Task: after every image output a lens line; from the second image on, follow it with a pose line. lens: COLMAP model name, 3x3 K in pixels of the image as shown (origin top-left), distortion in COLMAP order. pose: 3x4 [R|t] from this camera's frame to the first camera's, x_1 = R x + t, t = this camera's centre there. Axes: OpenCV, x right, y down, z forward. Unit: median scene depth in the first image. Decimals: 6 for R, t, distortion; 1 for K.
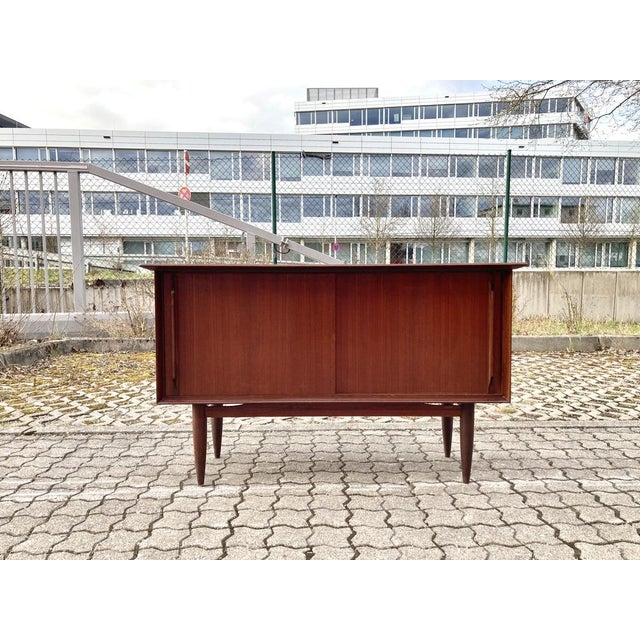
lens RADIAL K [[528.6, 0, 326.9], [0, 528.6, 313.9], [0, 0, 1]] dist [0.004692, 0.012159]
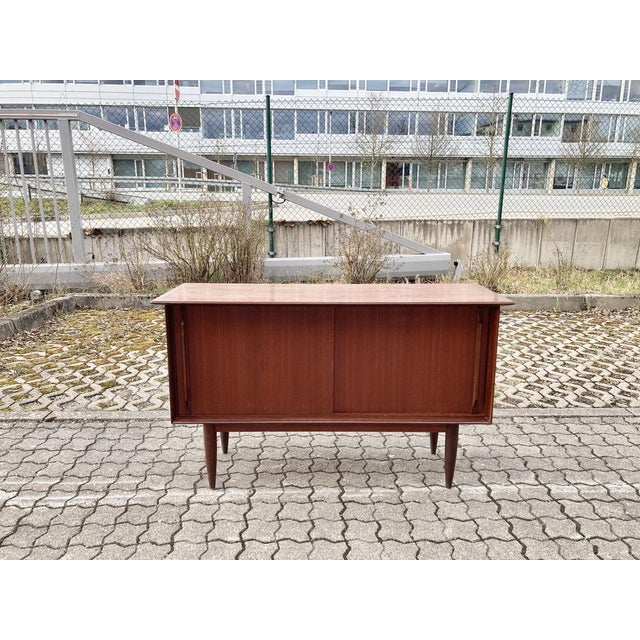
lens RADIAL K [[528.6, 0, 322.6], [0, 528.6, 298.7], [0, 0, 1]] dist [0.004692, 0.012159]
pose [[0.999972, 0.006015, 0.004418, -0.005086], [-0.006534, 0.991634, 0.128913, -0.094742], [-0.003605, -0.128938, 0.991646, -0.027048]]
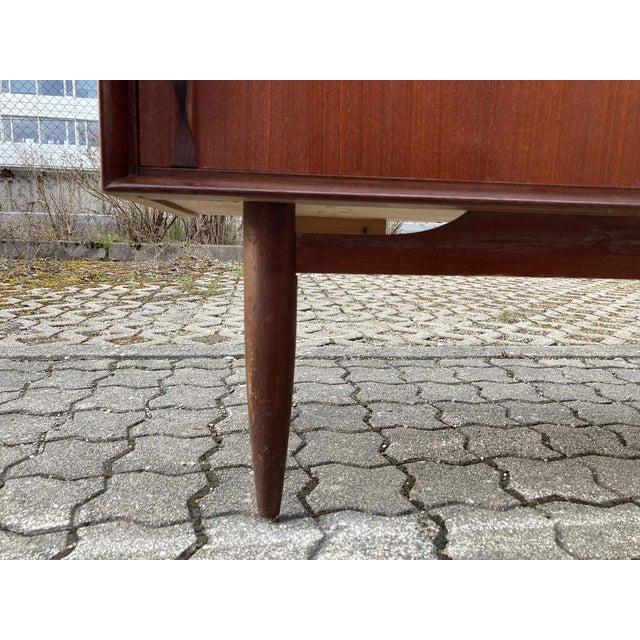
lens RADIAL K [[528.6, 0, 327.3], [0, 528.6, 308.7], [0, 0, 1]] dist [0.004692, 0.012159]
pose [[0.993454, 0.017929, 0.112814, -0.102715], [-0.027087, 0.996413, 0.080174, 0.081088], [-0.110971, -0.082705, 0.990376, 0.310200]]
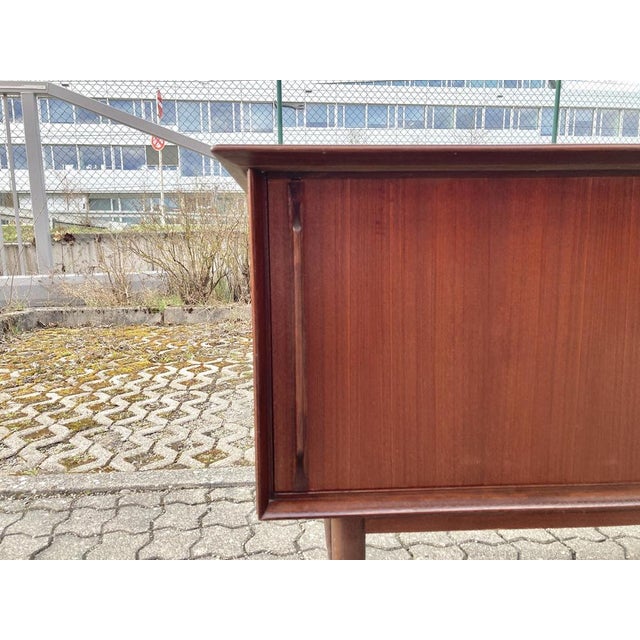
lens RADIAL K [[528.6, 0, 315.5], [0, 528.6, 303.2], [0, 0, 1]] dist [0.004692, 0.012159]
pose [[0.999310, -0.013370, 0.034663, -0.118494], [0.011261, 0.998114, 0.060346, -0.004467], [-0.035404, -0.059914, 0.997576, 0.251010]]
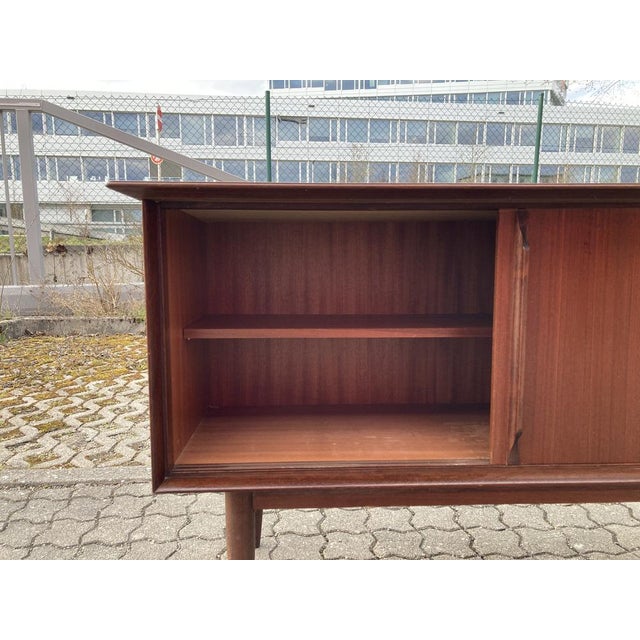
lens RADIAL K [[528.6, 0, 318.3], [0, 528.6, 304.7], [0, 0, 1]] dist [0.004692, 0.012159]
pose [[0.999388, -0.003436, 0.034812, -0.078615], [0.002057, 0.999214, 0.039589, -0.004700], [-0.034920, -0.039494, 0.998609, 0.218596]]
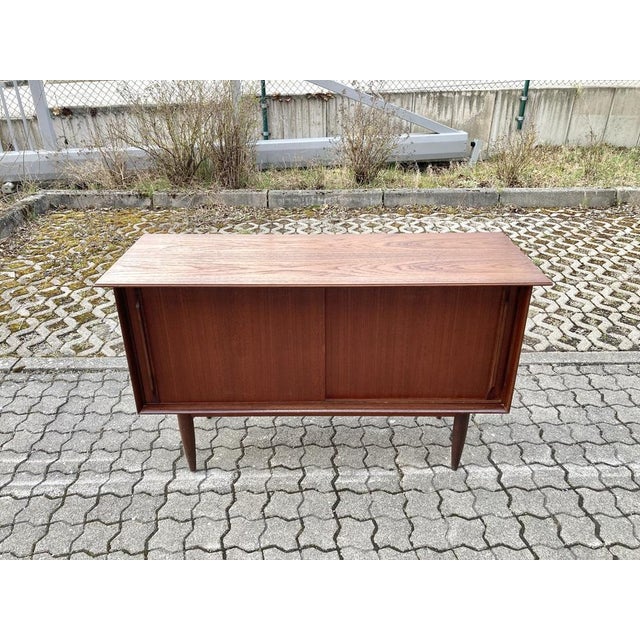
lens RADIAL K [[526.2, 0, 322.4], [0, 526.2, 310.2], [0, 0, 1]] dist [0.007318, 0.008291]
pose [[0.999984, 0.000412, -0.005574, 0.006802], [0.001855, 0.916303, 0.400482, -0.155573], [0.005273, -0.400487, 0.916287, 0.083085]]
